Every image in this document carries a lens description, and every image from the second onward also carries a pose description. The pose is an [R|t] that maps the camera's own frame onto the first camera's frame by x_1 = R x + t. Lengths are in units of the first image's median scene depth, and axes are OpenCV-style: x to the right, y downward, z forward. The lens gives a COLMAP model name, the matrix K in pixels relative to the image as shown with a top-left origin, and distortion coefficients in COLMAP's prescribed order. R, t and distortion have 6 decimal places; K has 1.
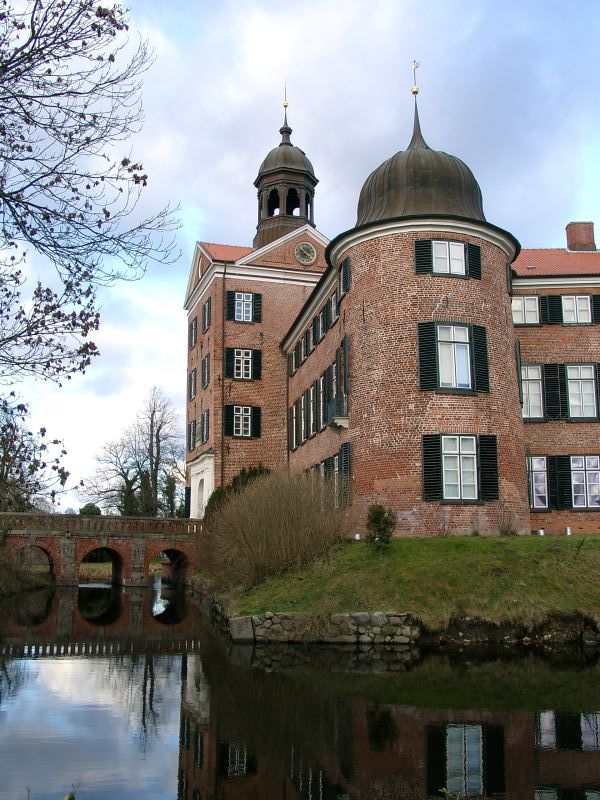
lens RADIAL K [[802.6, 0, 300.7], [0, 802.6, 398.1], [0, 0, 1]] dist [-0.119887, 0.000000]
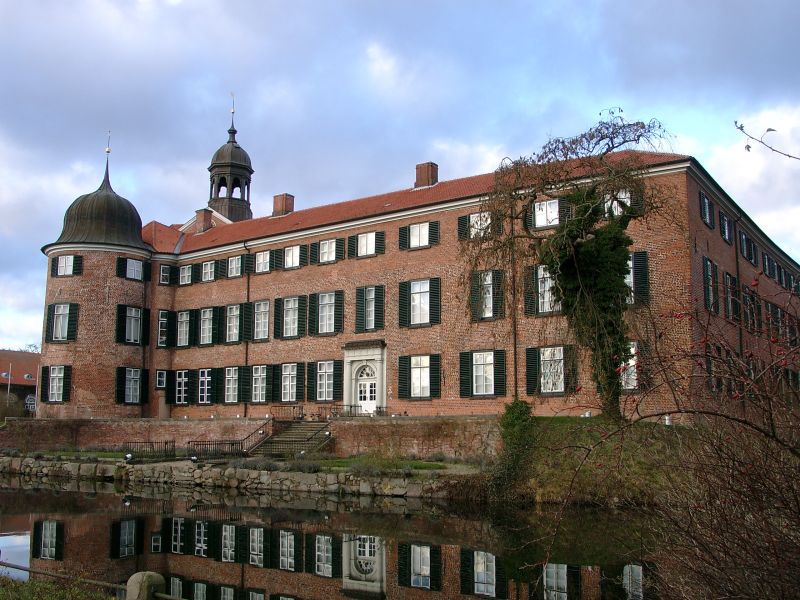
lens RADIAL K [[802.6, 0, 405.1], [0, 802.6, 299.5], [0, 0, 1]] dist [-0.119887, 0.000000]
pose [[0.872399, -0.083551, -0.481601, 1.682146], [0.095454, 0.995434, 0.000216, -0.028422], [0.479384, -0.046159, 0.876390, -0.177902]]
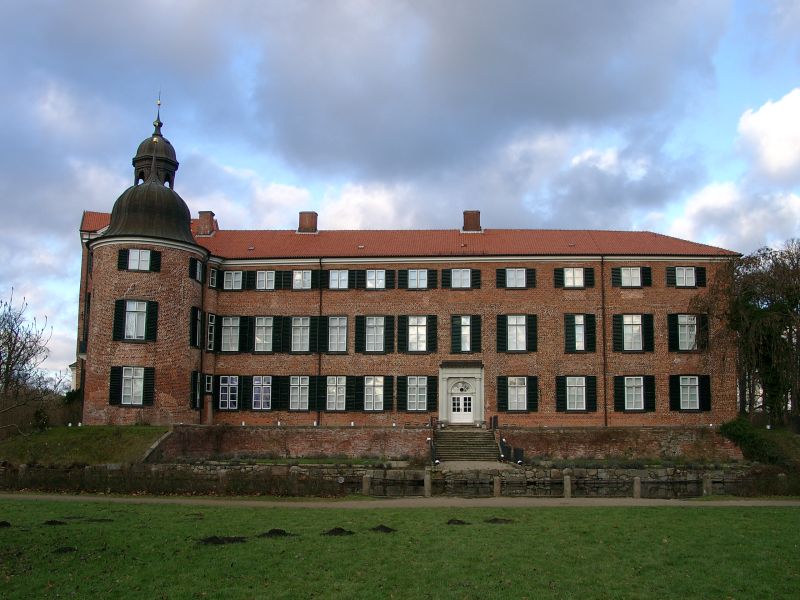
lens RADIAL K [[802.6, 0, 404.5], [0, 802.6, 302.4], [0, 0, 1]] dist [-0.119887, 0.000000]
pose [[0.999788, 0.007239, 0.019267, 0.708310], [-0.007686, 0.999701, 0.023234, -0.129203], [-0.019093, -0.023377, 0.999544, -0.669257]]
